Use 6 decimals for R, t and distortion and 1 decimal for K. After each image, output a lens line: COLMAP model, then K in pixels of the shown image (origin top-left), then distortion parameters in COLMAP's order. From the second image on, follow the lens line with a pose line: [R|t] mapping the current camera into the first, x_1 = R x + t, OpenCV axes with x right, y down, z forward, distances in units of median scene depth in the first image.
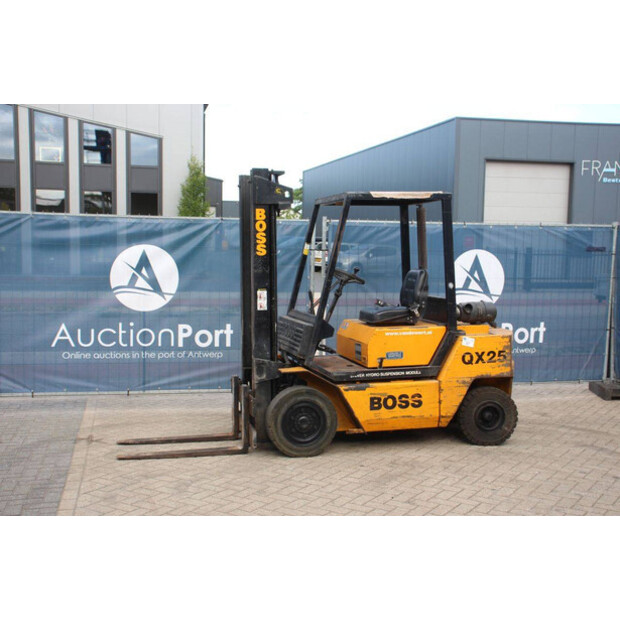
lens RADIAL K [[819.4, 0, 310.0], [0, 819.4, 310.0], [0, 0, 1]] dist [0.019442, 0.099744]
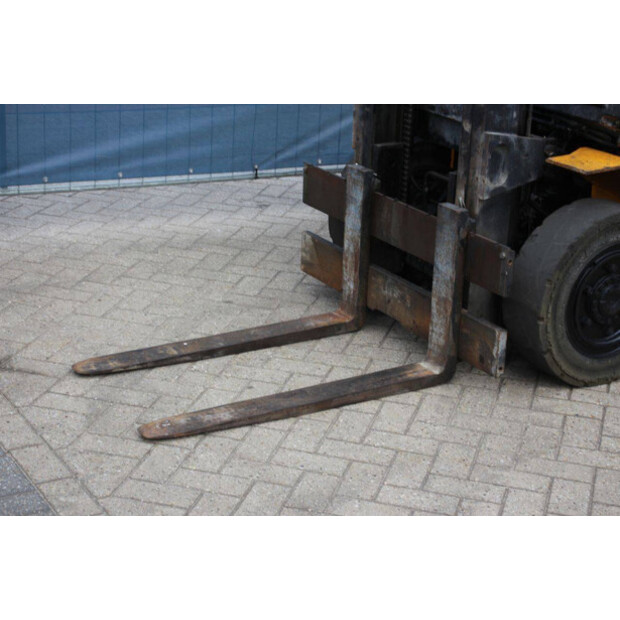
lens RADIAL K [[1356.0, 0, 310.0], [0, 1356.0, 310.0], [0, 0, 1]] dist [0.317589, 0.412187]
pose [[0.952631, -0.069009, 0.296194, -0.318633], [-0.015394, 0.961726, 0.273580, -0.029163], [-0.303737, -0.265180, 0.915108, 0.441466]]
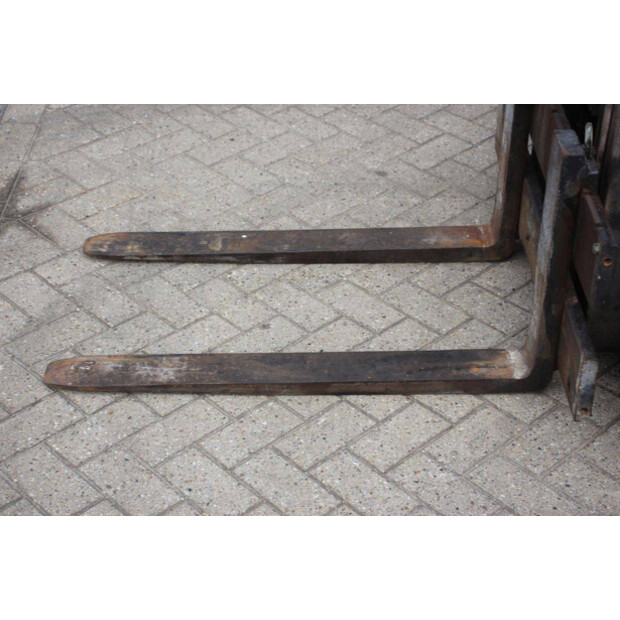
lens RADIAL K [[1206.5, 0, 310.0], [0, 1206.5, 310.0], [0, 0, 1]] dist [0.214866, 0.093876]
pose [[0.972625, 0.133234, -0.190390, -0.077100], [-0.016466, 0.856766, 0.515442, -0.039963], [0.231795, -0.498197, 0.835506, 0.668428]]
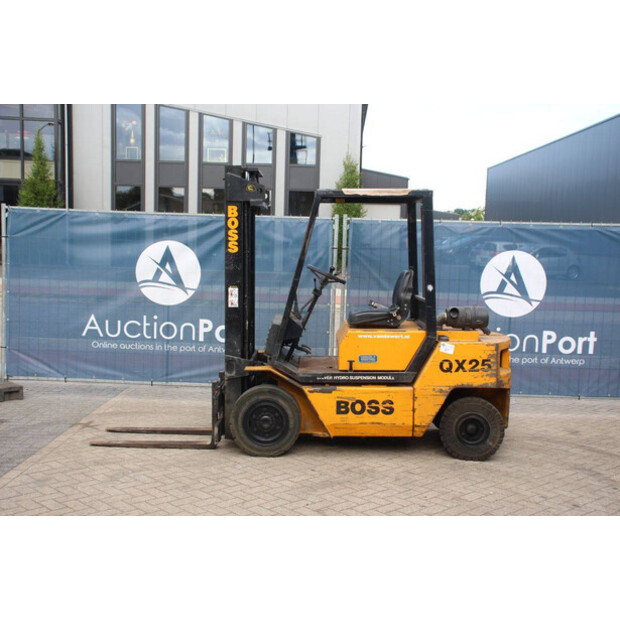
lens RADIAL K [[819.4, 0, 310.0], [0, 819.4, 310.0], [0, 0, 1]] dist [0.019442, 0.099744]
pose [[0.968250, 0.033785, -0.247692, 0.274658], [-0.033329, 0.999426, 0.006036, -0.005484], [0.247753, 0.002411, 0.968820, 0.052292]]
